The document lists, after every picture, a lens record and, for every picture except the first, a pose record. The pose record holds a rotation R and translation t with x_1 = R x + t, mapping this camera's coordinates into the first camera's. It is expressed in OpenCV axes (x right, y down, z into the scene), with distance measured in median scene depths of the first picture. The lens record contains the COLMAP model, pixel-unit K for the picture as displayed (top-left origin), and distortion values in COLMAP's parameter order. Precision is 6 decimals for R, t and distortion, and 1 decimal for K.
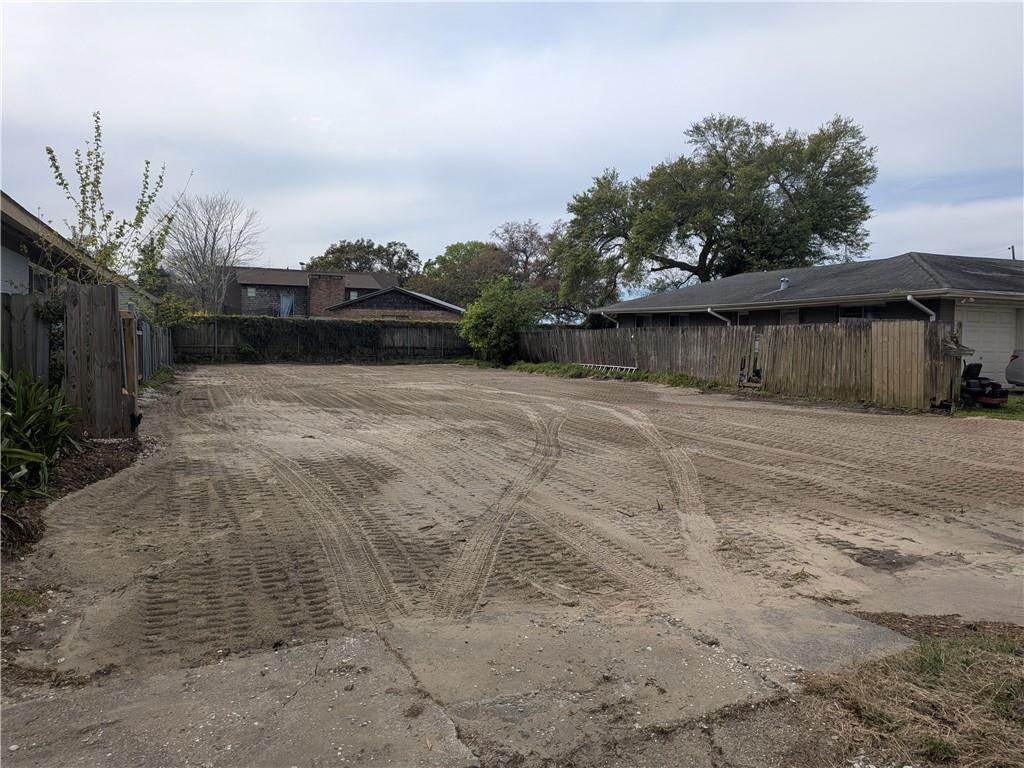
lens RADIAL K [[765.2, 0, 549.5], [0, 765.2, 382.3], [0, 0, 1]] dist [0.072925, 0.000546]
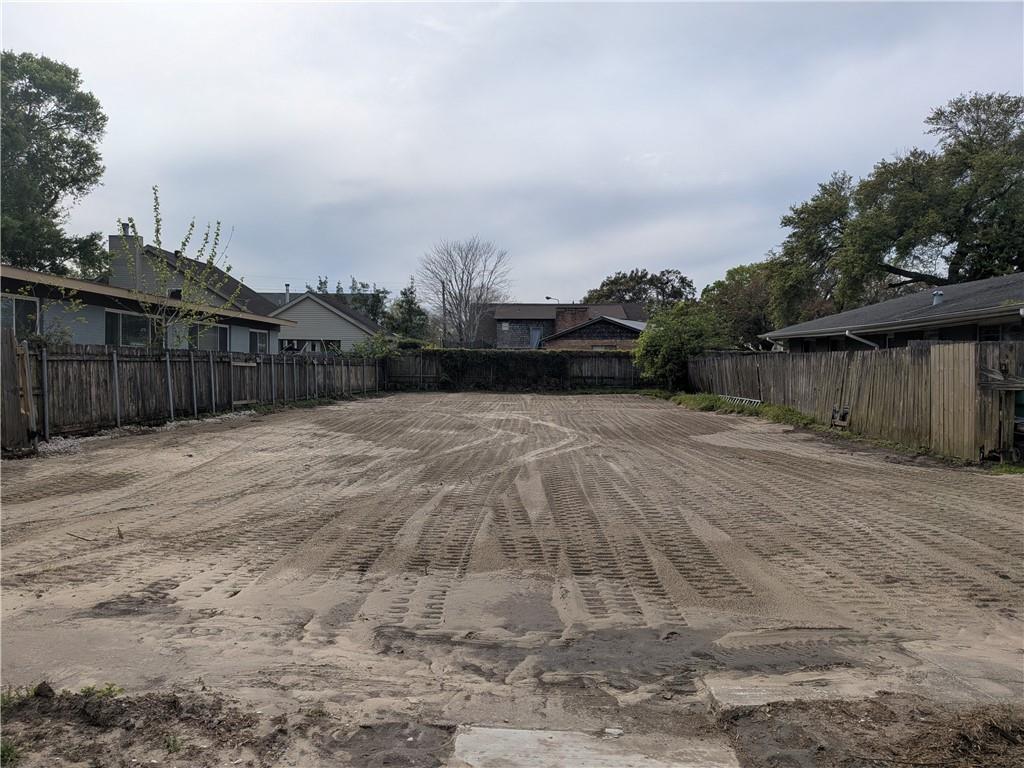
lens RADIAL K [[783.7, 0, 512.0], [0, 783.7, 384.0], [0, 0, 1]] dist [0.074154, -0.131094]
pose [[0.886408, 0.005662, -0.462869, 0.178679], [-0.022725, 0.999252, -0.031296, -0.002282], [0.462346, 0.038260, 0.885874, 0.049057]]
